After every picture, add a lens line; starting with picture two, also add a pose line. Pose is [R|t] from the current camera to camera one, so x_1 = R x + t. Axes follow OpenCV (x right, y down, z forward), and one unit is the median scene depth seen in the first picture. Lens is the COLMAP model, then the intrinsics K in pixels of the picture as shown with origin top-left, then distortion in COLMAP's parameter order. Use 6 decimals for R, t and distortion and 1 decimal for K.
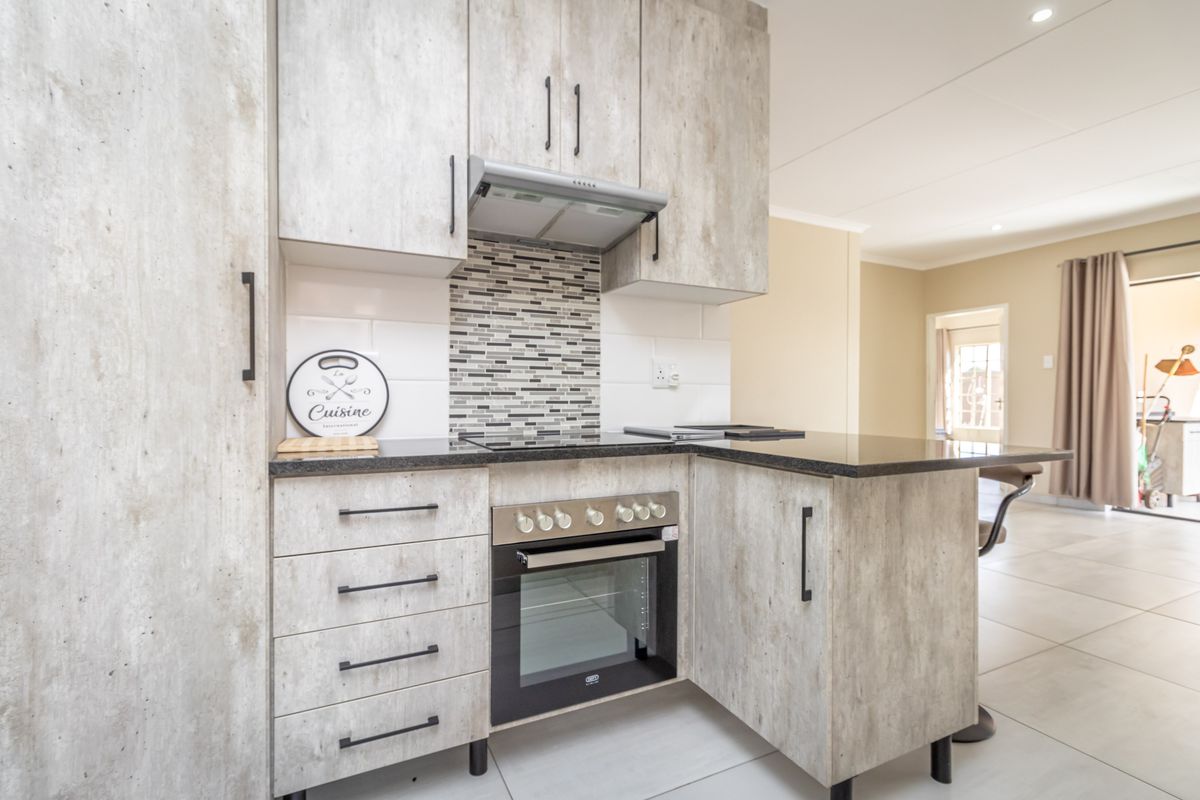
lens RADIAL K [[551.8, 0, 601.1], [0, 551.8, 401.1], [0, 0, 1]] dist [0.001831, 0.000010]
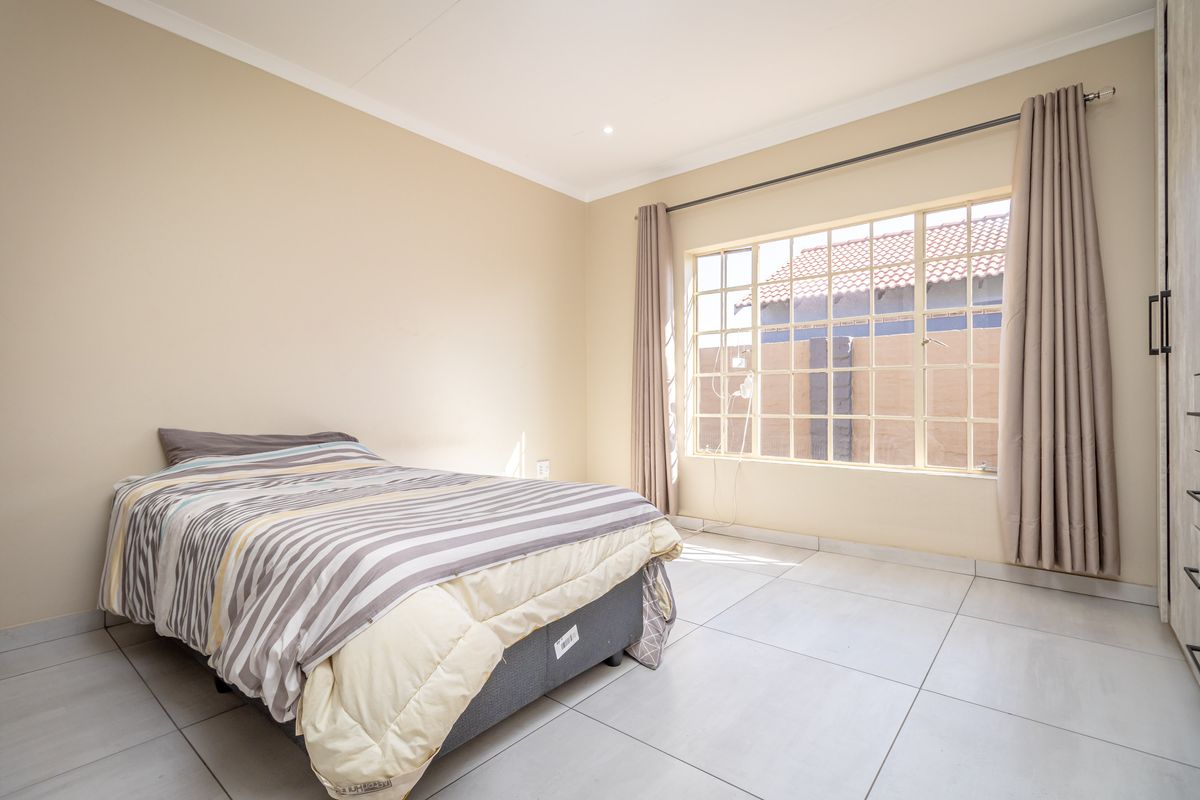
lens RADIAL K [[551.8, 0, 597.8], [0, 551.8, 391.9], [0, 0, 1]] dist [0.001831, 0.000010]
pose [[0.909577, -0.005522, 0.415499, 0.421042], [0.007460, 0.999968, -0.003040, 0.001542], [-0.415469, 0.005865, 0.909588, 0.668782]]
